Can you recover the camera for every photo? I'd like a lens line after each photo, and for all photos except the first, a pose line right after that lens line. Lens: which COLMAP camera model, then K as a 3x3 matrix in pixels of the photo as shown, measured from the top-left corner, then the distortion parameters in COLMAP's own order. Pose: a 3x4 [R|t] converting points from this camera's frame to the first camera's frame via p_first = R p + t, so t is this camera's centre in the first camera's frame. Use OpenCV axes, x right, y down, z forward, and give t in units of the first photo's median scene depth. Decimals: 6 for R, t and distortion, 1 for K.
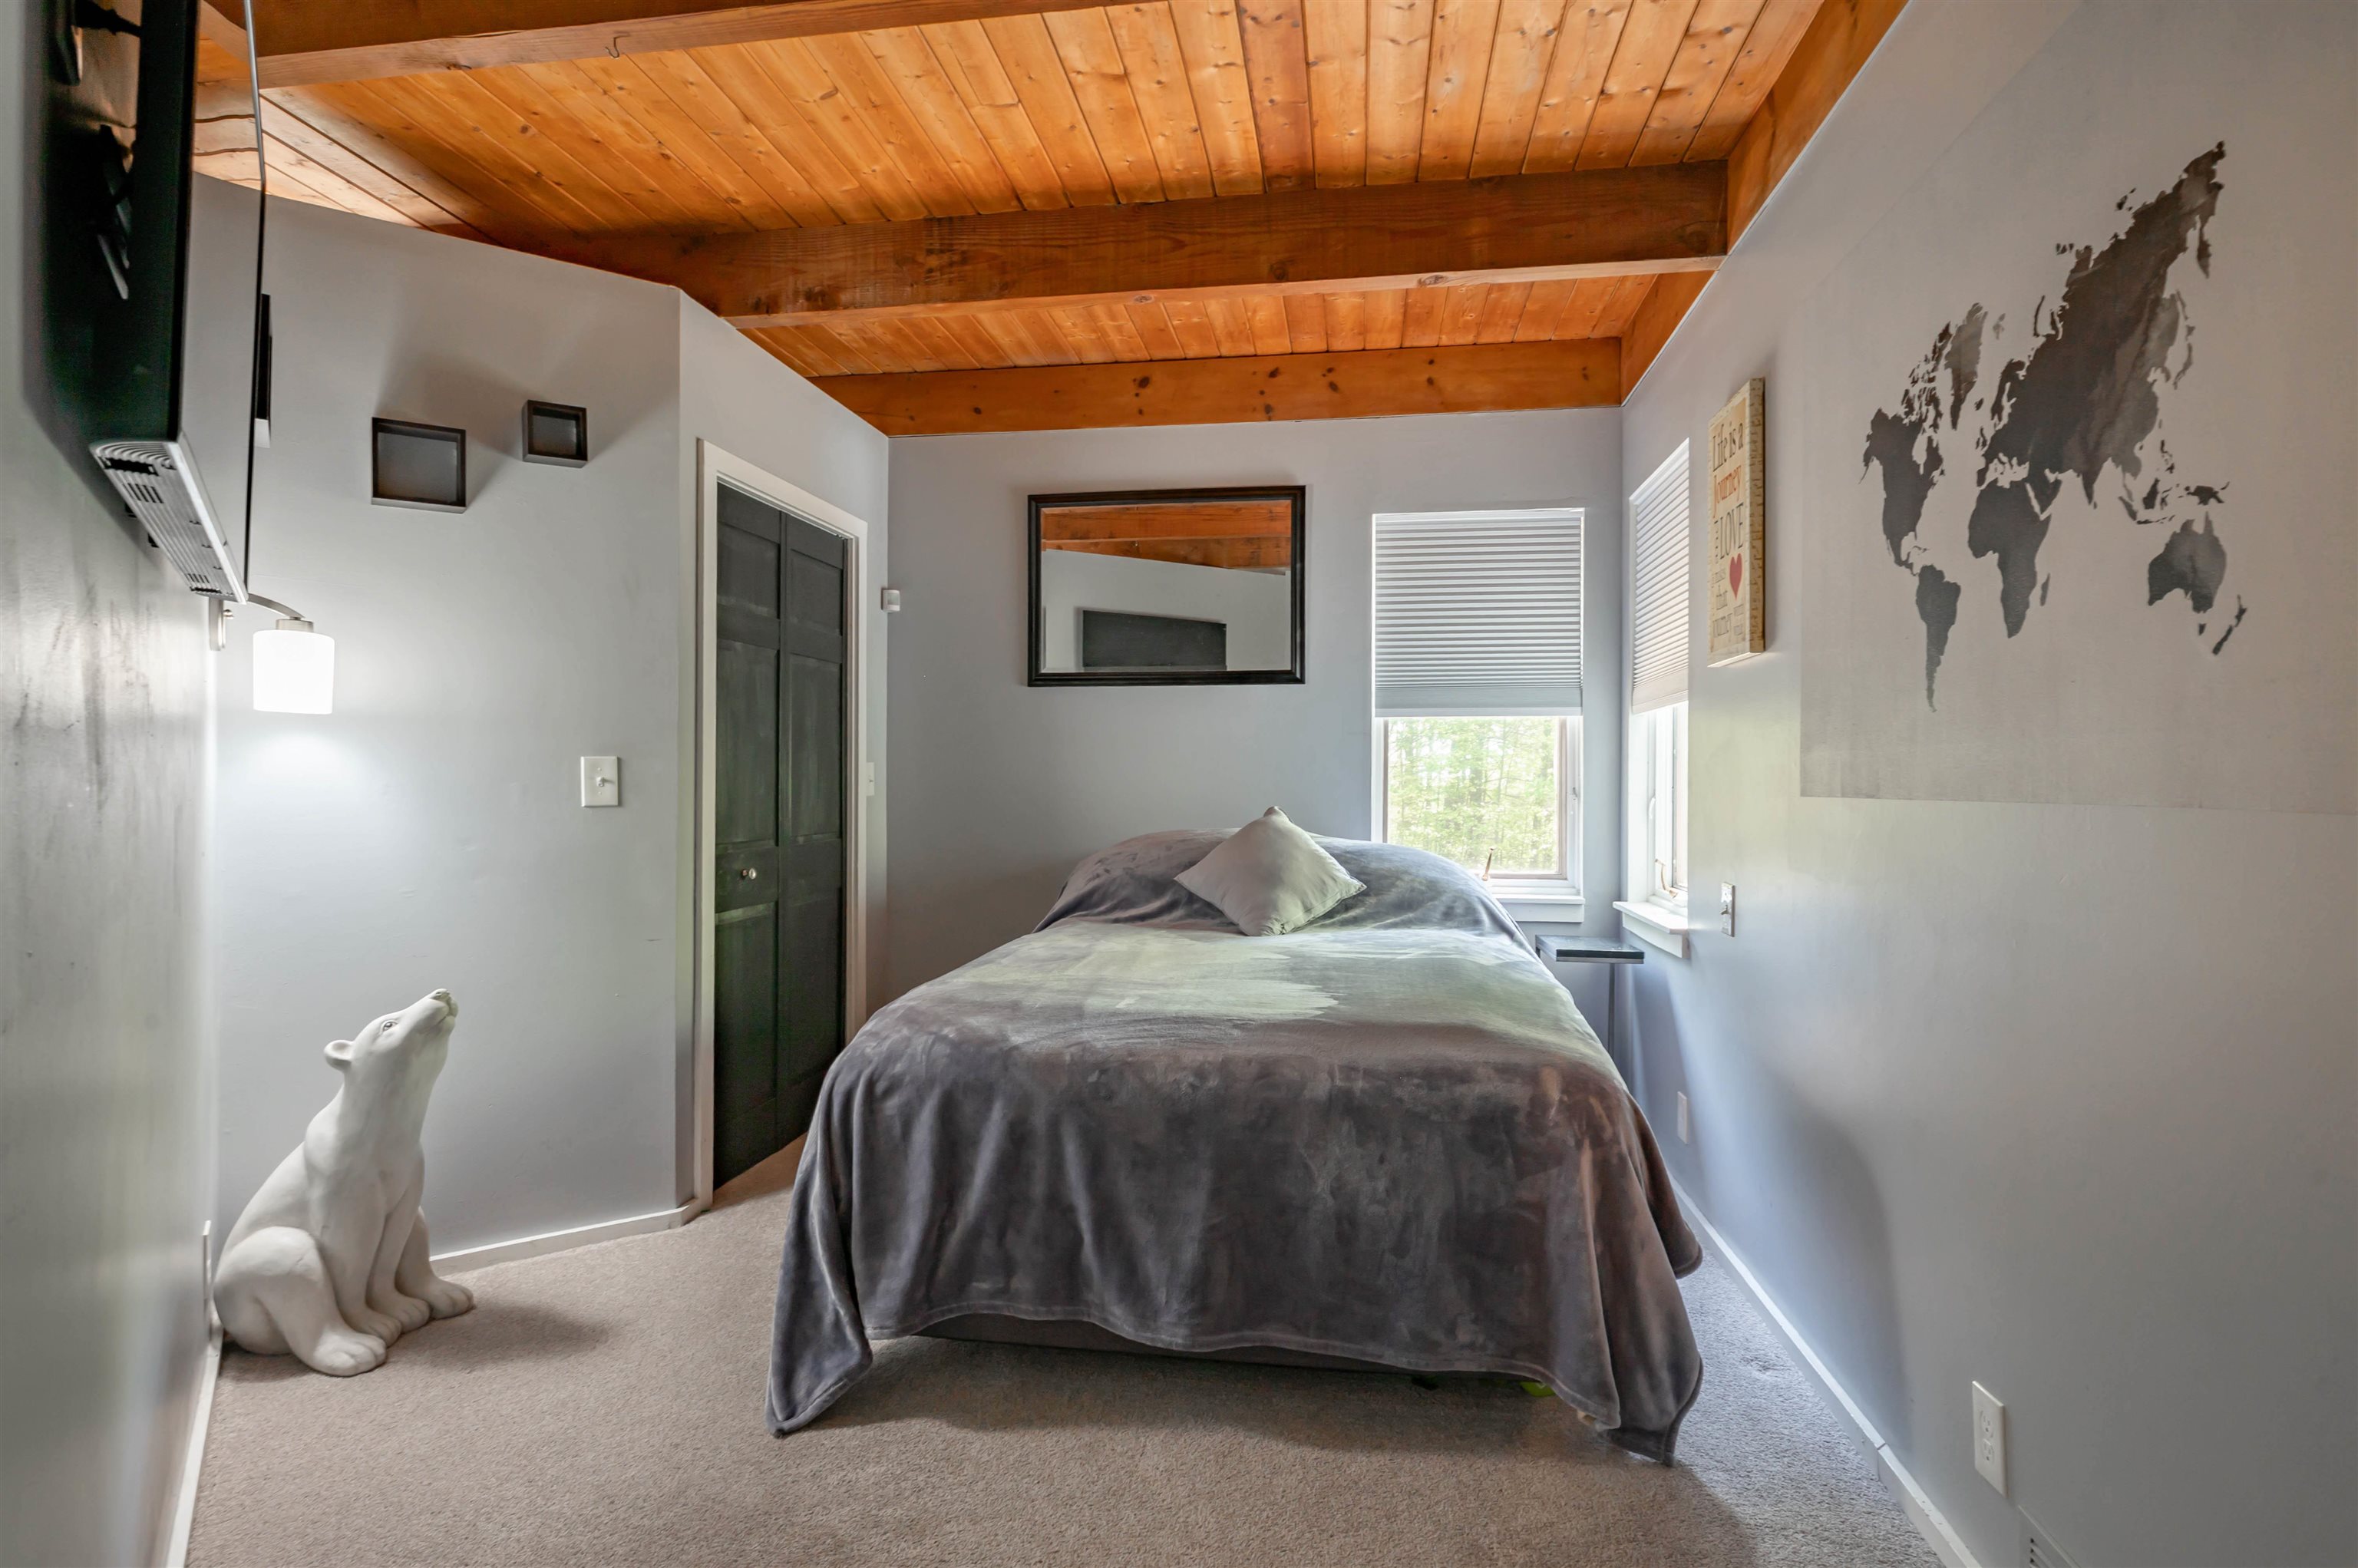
lens RADIAL K [[1159.5, 0, 1179.0], [0, 1159.5, 784.0], [0, 0, 1]] dist [0.000450, 0.001260]
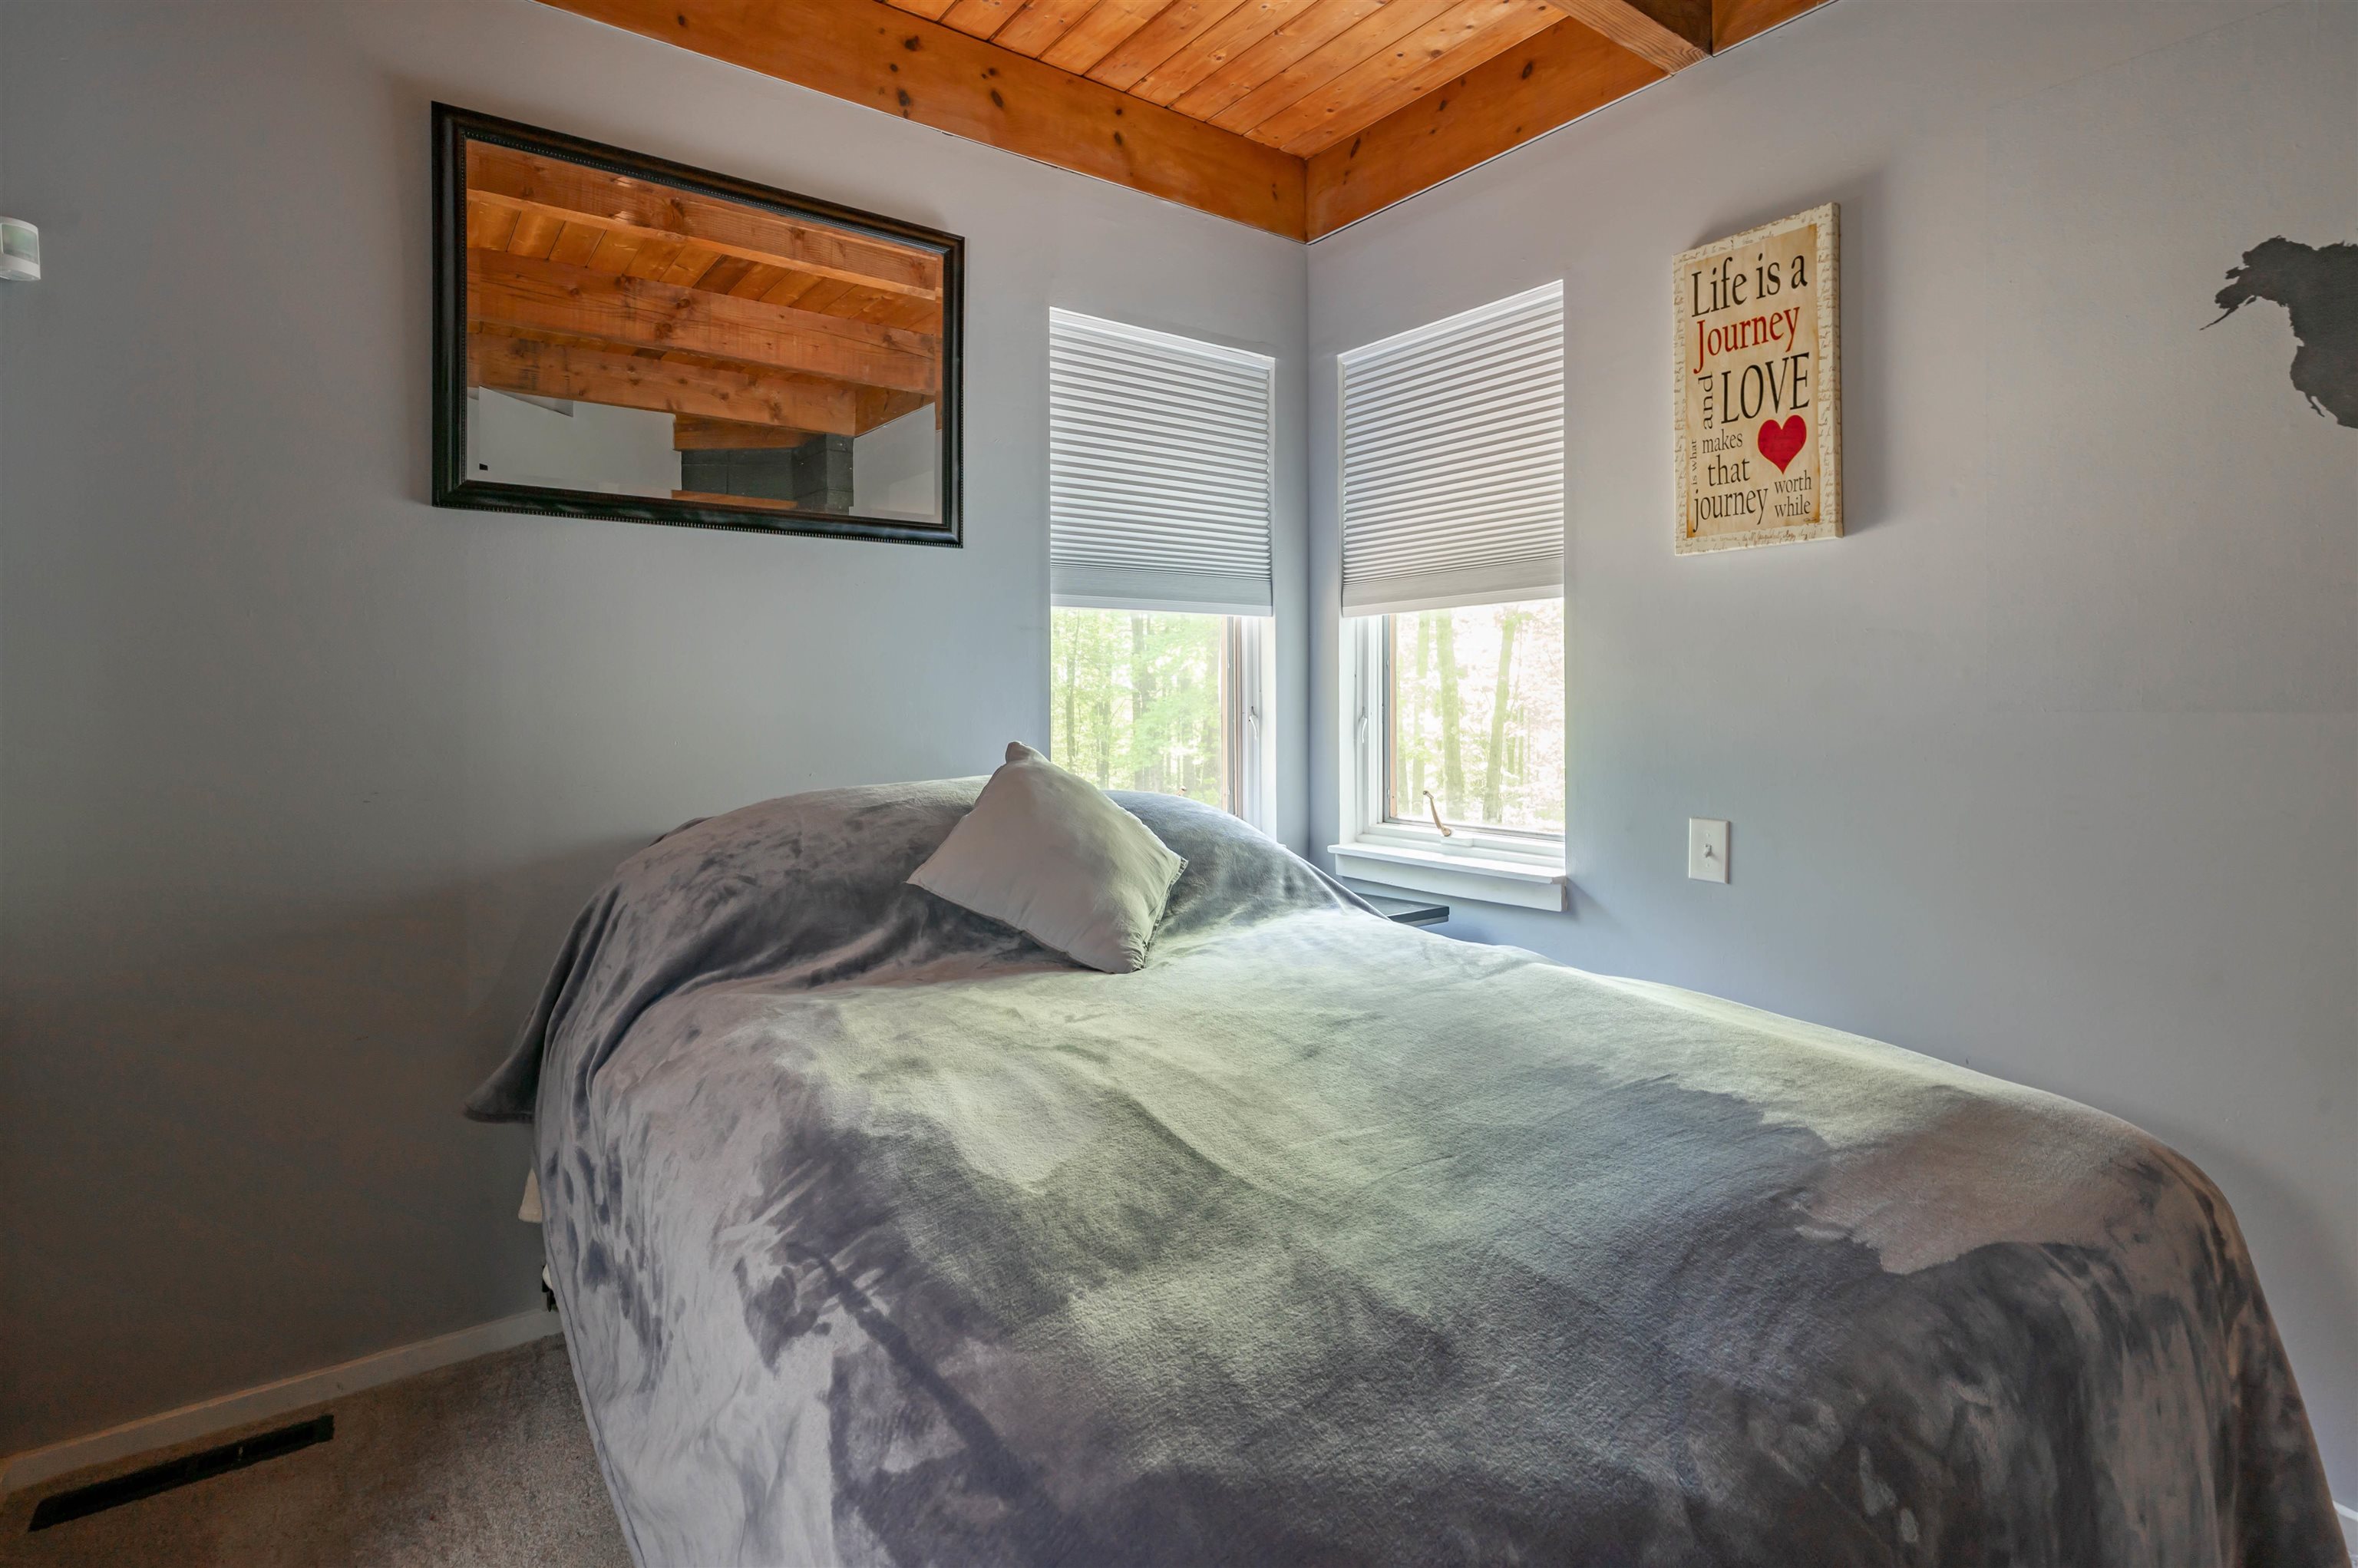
lens RADIAL K [[1161.9, 0, 1174.3], [0, 1161.9, 701.7], [0, 0, 1]] dist [0.001722, 0.000809]
pose [[0.711833, -0.003852, 0.702338, -0.263120], [0.010453, 0.999932, -0.005111, 0.002187], [-0.702271, 0.010980, 0.711825, 0.475937]]
